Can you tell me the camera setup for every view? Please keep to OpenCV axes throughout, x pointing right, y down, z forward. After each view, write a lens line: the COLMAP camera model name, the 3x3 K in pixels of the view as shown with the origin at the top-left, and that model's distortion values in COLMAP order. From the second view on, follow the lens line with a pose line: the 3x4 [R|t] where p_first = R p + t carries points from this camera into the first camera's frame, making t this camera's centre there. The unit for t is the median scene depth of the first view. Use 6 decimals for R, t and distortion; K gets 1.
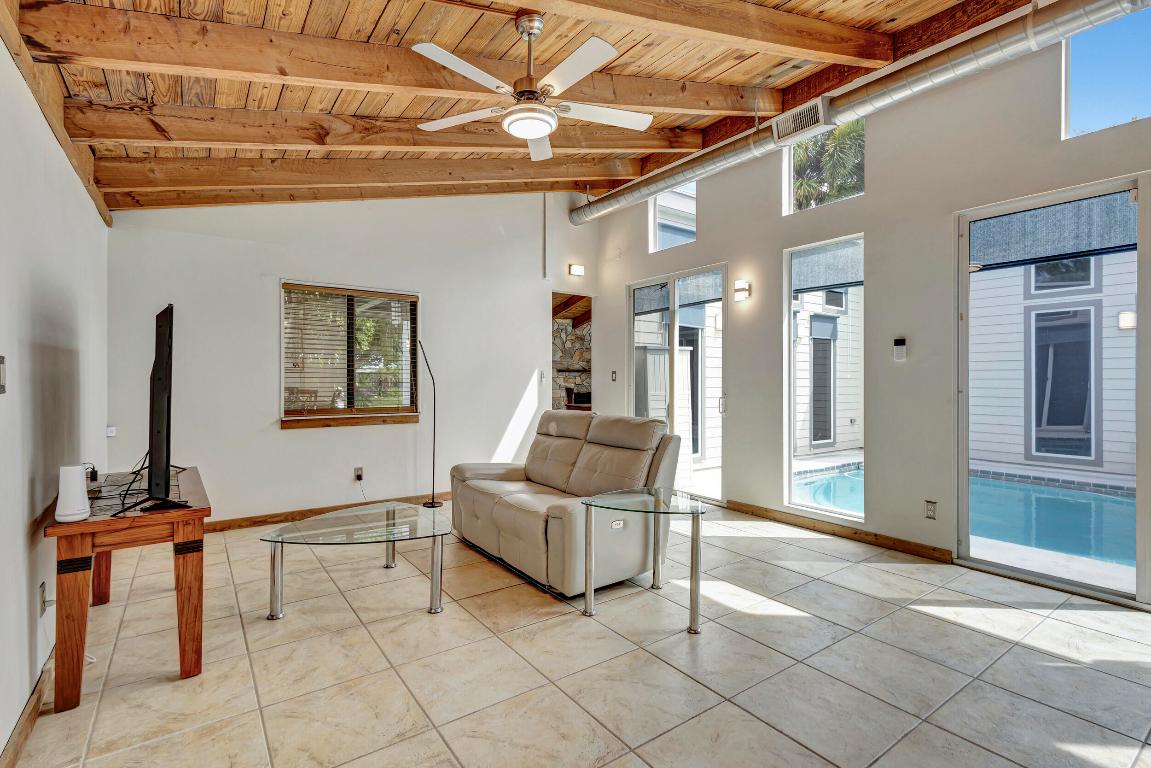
lens RADIAL K [[553.7, 0, 612.8], [0, 553.7, 373.3], [0, 0, 1]] dist [0.009596, -0.000348]
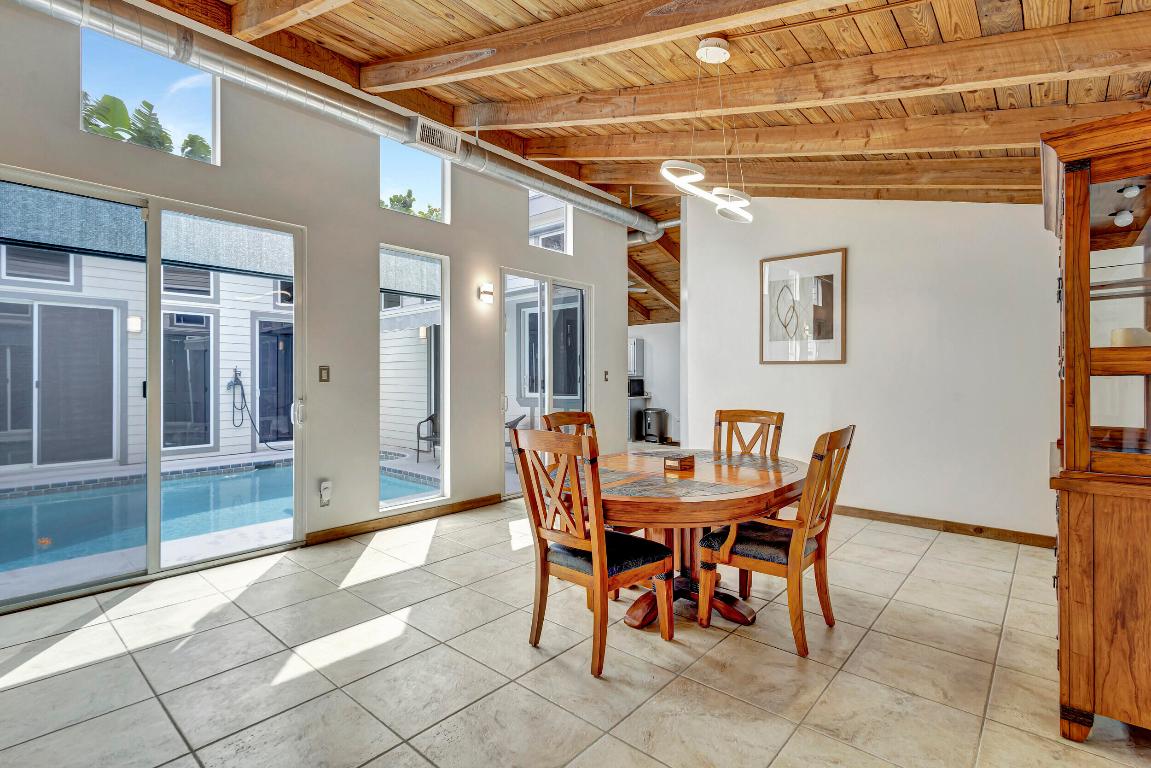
lens RADIAL K [[536.8, 0, 558.5], [0, 536.8, 370.4], [0, 0, 1]] dist [0.009036, -0.000516]
pose [[-0.179051, 0.012015, 0.983766, -0.237950], [-0.010896, 0.999840, -0.014195, 0.002327], [-0.983779, -0.013261, -0.178892, 0.320612]]
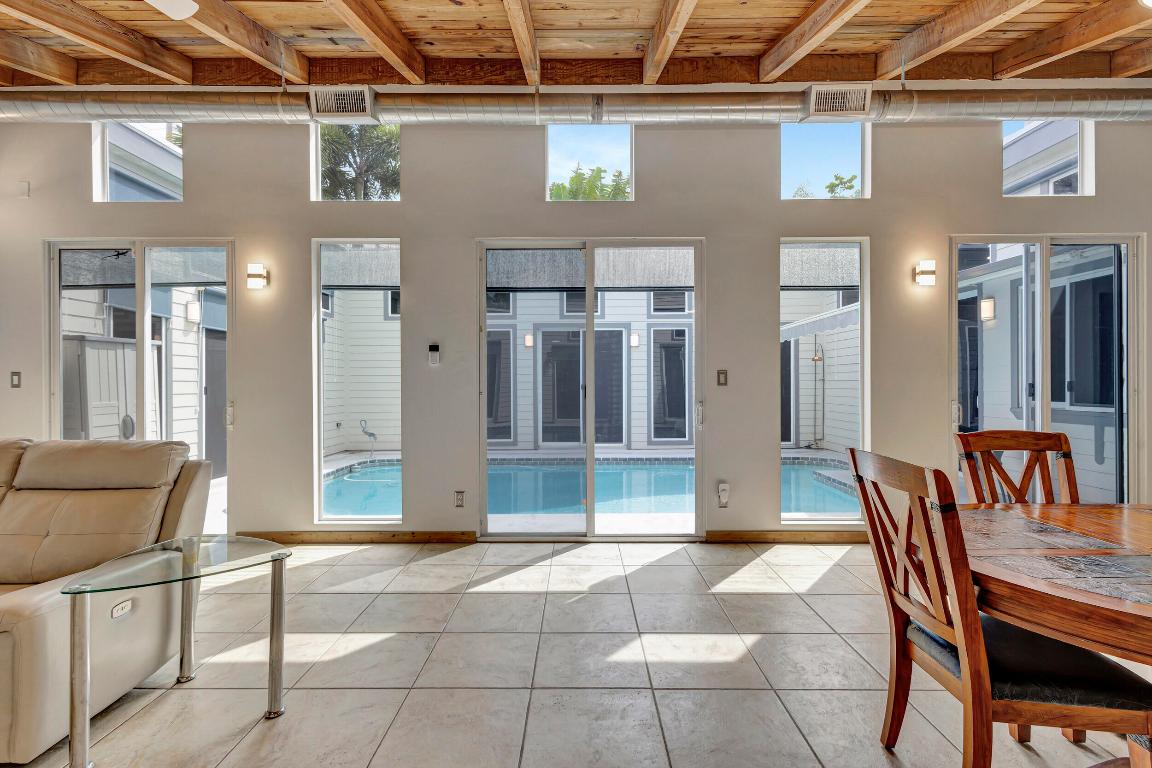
lens RADIAL K [[527.8, 0, 589.9], [0, 527.8, 380.0], [0, 0, 1]] dist [0.007683, -0.000385]
pose [[0.608739, -0.000082, 0.793371, -0.113058], [-0.003569, 0.999990, 0.002841, 0.001595], [-0.793363, -0.004561, 0.608732, 0.144498]]
